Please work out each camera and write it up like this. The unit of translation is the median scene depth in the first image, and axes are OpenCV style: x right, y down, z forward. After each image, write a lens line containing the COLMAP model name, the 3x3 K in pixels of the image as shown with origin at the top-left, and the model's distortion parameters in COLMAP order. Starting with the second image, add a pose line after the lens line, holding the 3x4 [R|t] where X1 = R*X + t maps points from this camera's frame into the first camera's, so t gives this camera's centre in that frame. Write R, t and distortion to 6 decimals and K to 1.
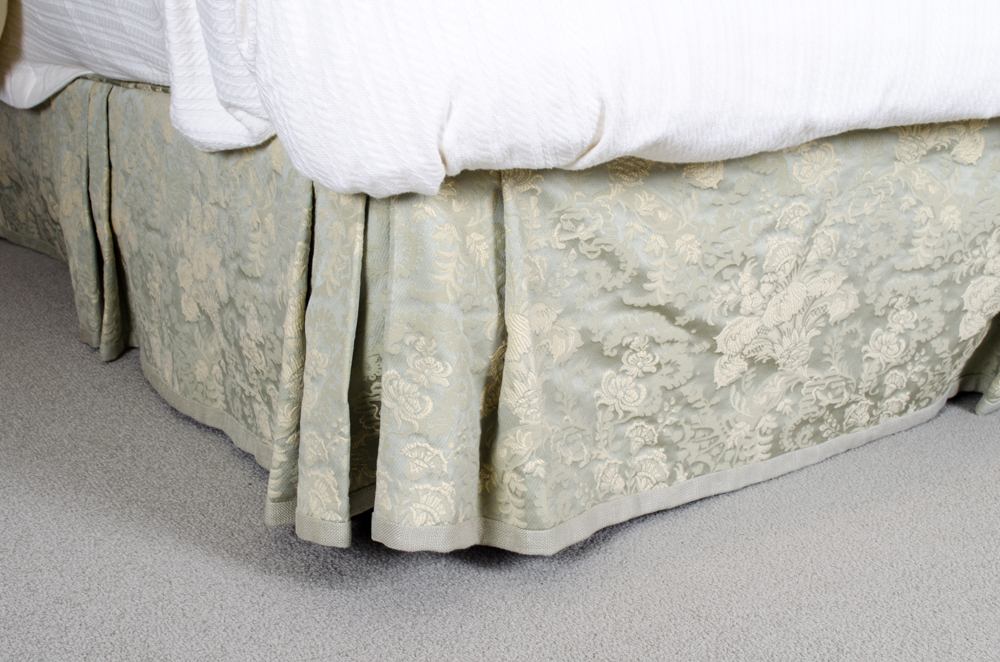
lens RADIAL K [[1449.3, 0, 500.0], [0, 1449.3, 331.0], [0, 0, 1]] dist [-0.052969, 0.005250]
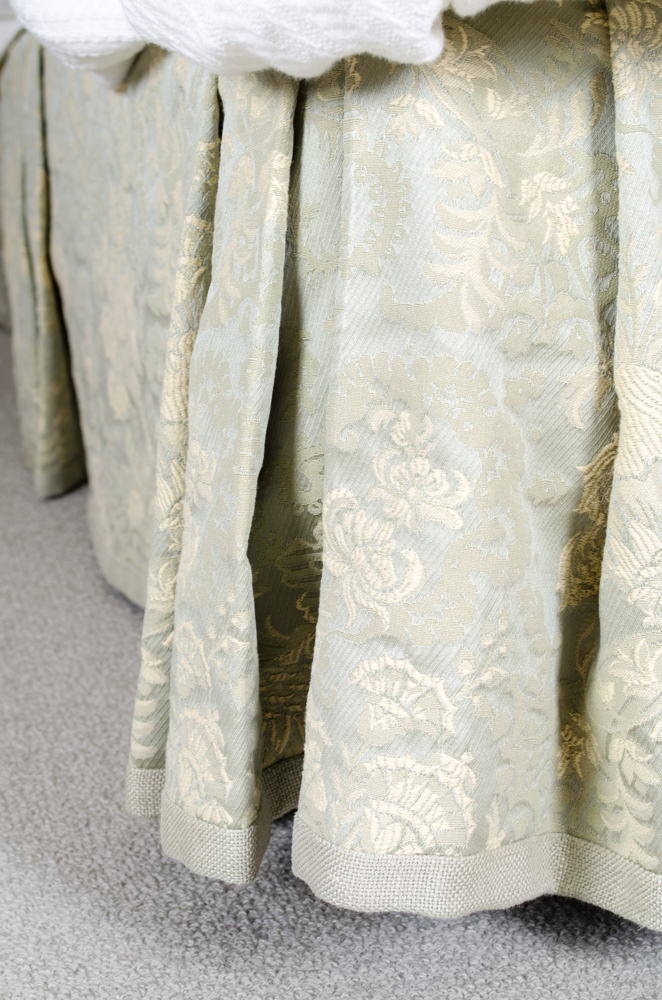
lens RADIAL K [[1848.3, 0, 331.1], [0, 1848.3, 512.6], [0, 0, 1]] dist [0.007959, 0.069841]
pose [[0.965943, 0.029113, -0.257114, 0.061468], [-0.028549, 0.999575, 0.005928, 0.029050], [0.257177, 0.001614, 0.966363, 0.435285]]
